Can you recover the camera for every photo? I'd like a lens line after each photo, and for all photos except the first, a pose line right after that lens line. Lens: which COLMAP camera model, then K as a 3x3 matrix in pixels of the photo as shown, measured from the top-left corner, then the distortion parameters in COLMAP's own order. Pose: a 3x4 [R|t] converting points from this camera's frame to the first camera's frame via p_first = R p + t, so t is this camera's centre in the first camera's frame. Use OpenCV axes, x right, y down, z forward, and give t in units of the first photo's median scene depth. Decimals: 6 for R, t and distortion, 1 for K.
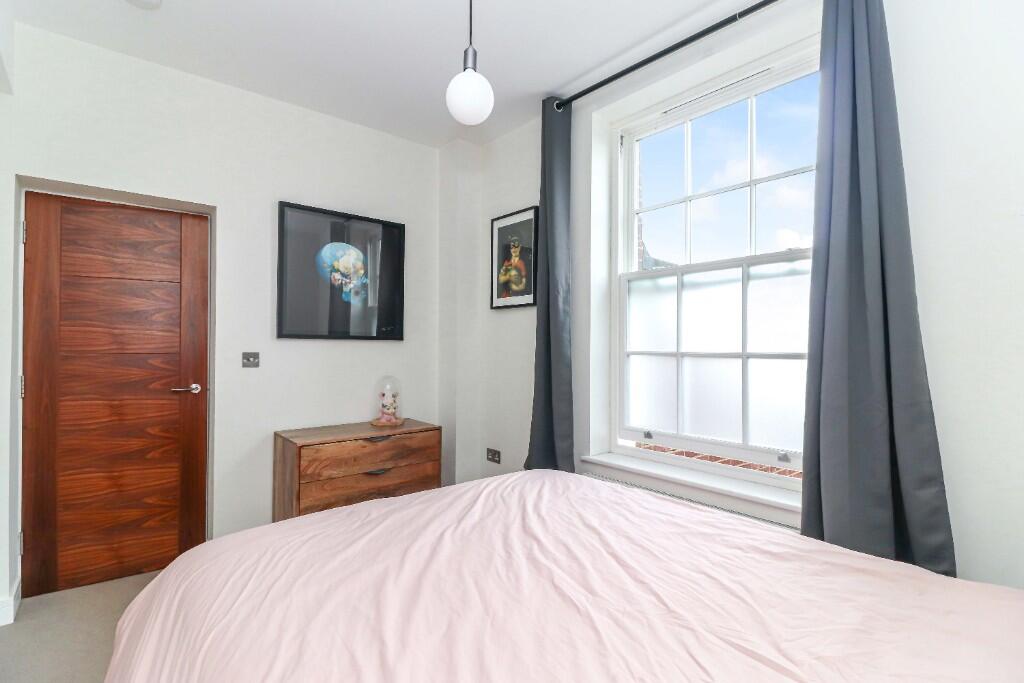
lens RADIAL K [[488.0, 0, 494.4], [0, 488.0, 328.3], [0, 0, 1]] dist [-0.001880, -0.000858]
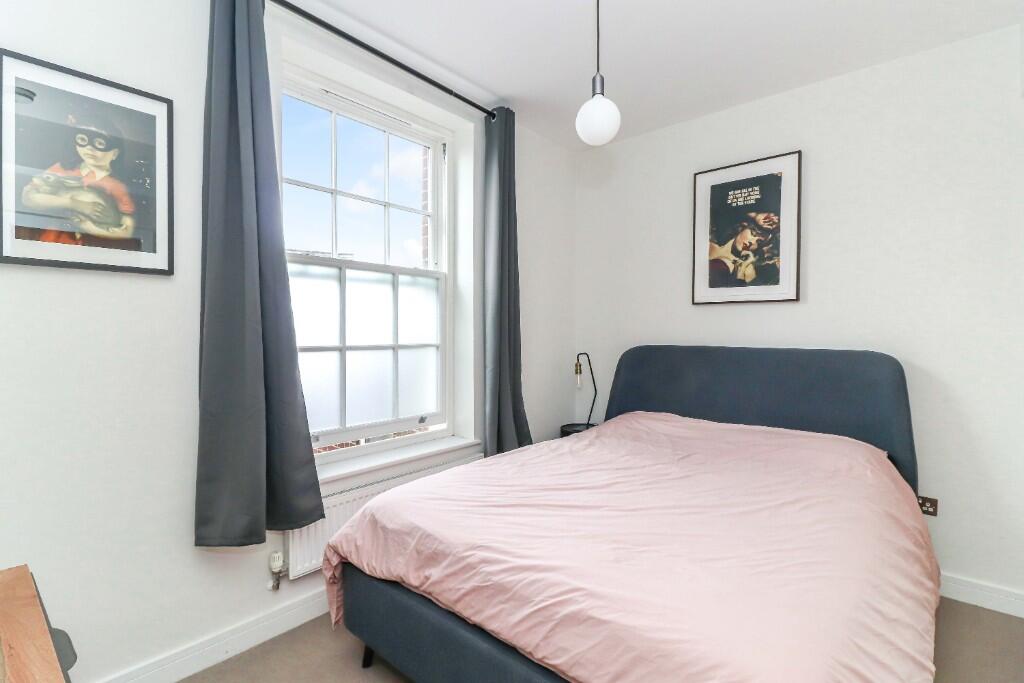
lens RADIAL K [[488.0, 0, 494.4], [0, 488.0, 328.3], [0, 0, 1]] dist [-0.001880, -0.000858]
pose [[-0.178703, 0.000087, 0.983903, -0.729488], [-0.038138, 0.999248, -0.007015, 0.007886], [-0.983164, -0.038778, -0.178565, 0.960764]]
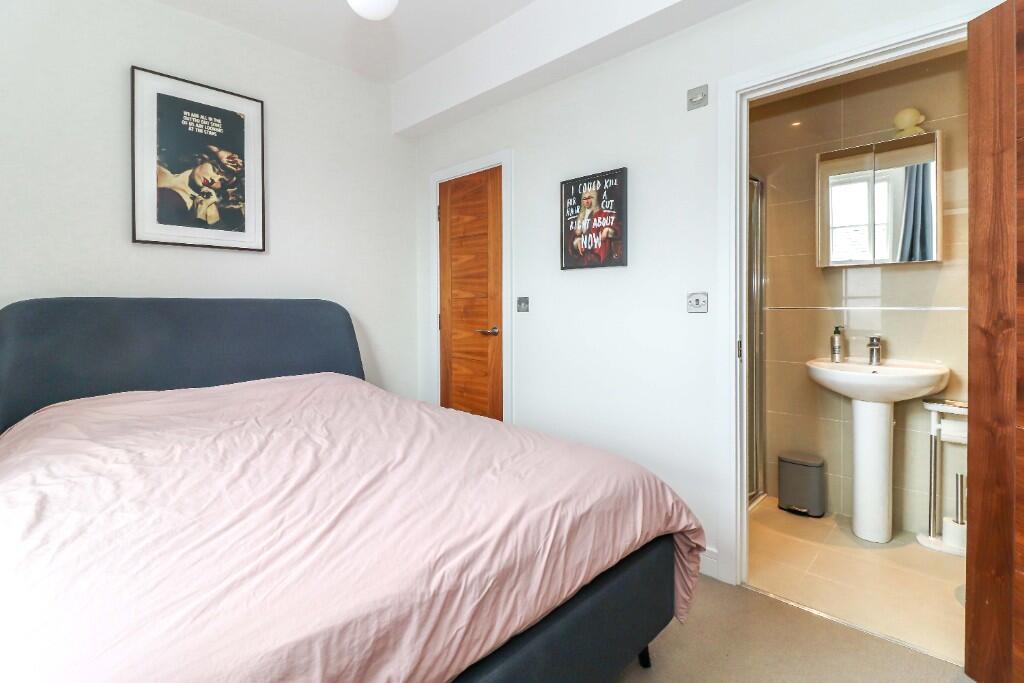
lens RADIAL K [[479.7, 0, 512.2], [0, 479.7, 307.0], [0, 0, 1]] dist [-0.000068, -0.000293]
pose [[-0.989164, 0.008229, -0.146583, -0.112880], [0.013197, 0.999370, -0.032952, 0.087901], [0.146219, -0.034530, -0.988649, 1.265440]]
